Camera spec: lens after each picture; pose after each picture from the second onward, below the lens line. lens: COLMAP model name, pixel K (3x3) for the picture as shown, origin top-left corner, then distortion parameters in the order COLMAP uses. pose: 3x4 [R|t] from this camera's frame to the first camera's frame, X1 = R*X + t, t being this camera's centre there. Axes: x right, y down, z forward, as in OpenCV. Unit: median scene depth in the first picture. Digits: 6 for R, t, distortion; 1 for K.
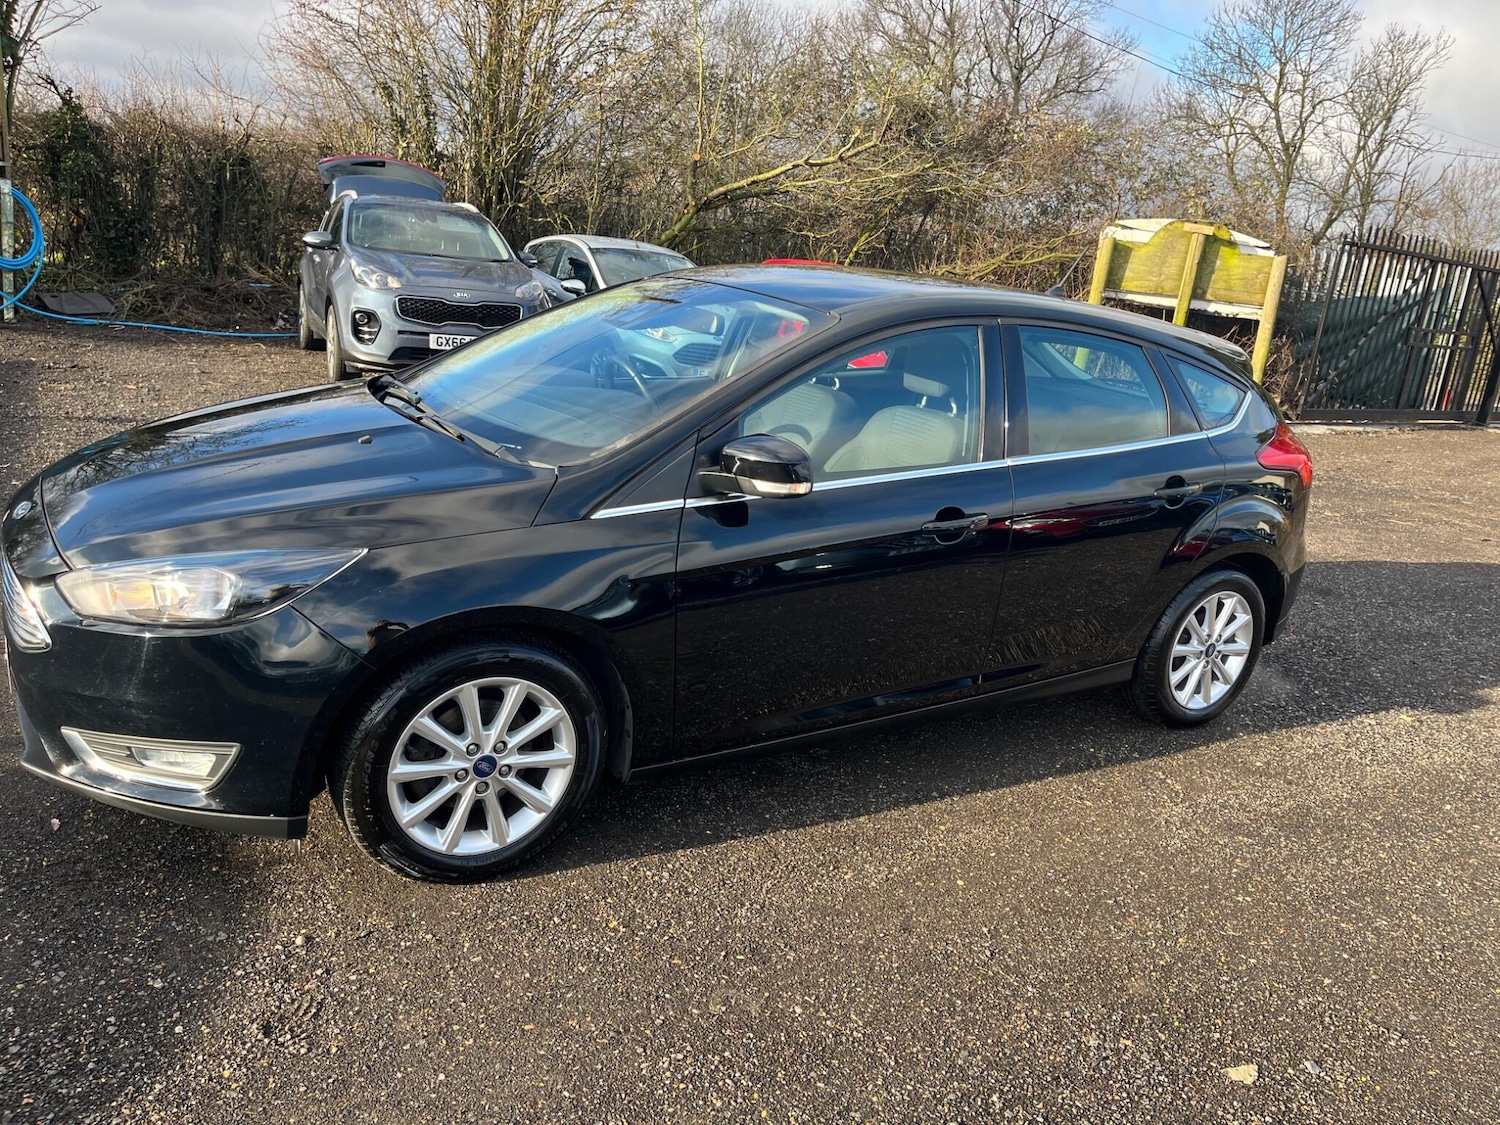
lens RADIAL K [[1139.8, 0, 756.7], [0, 1139.8, 572.2], [0, 0, 1]] dist [0.085722, -0.113640]
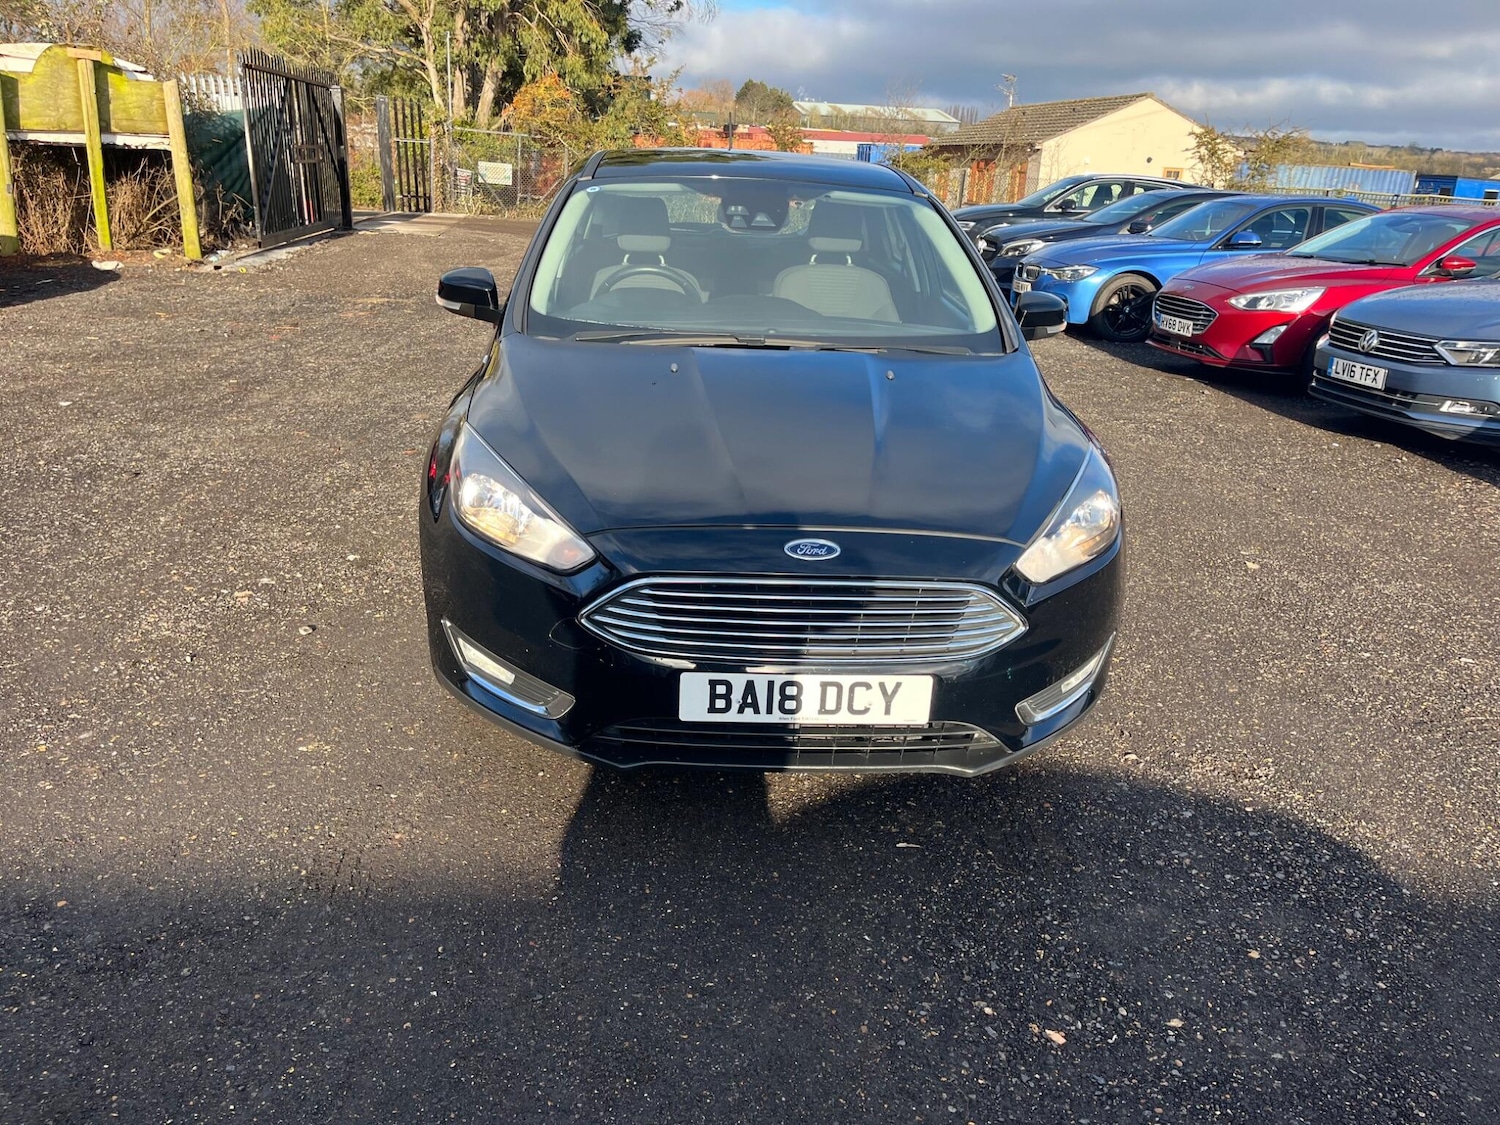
lens RADIAL K [[1139.8, 0, 740.5], [0, 1139.8, 571.0], [0, 0, 1]] dist [0.085722, -0.113640]
pose [[0.475182, -0.380763, 0.793235, -0.367624], [0.256152, 0.922334, 0.289286, -0.081412], [-0.841777, 0.065725, 0.535810, 0.165663]]
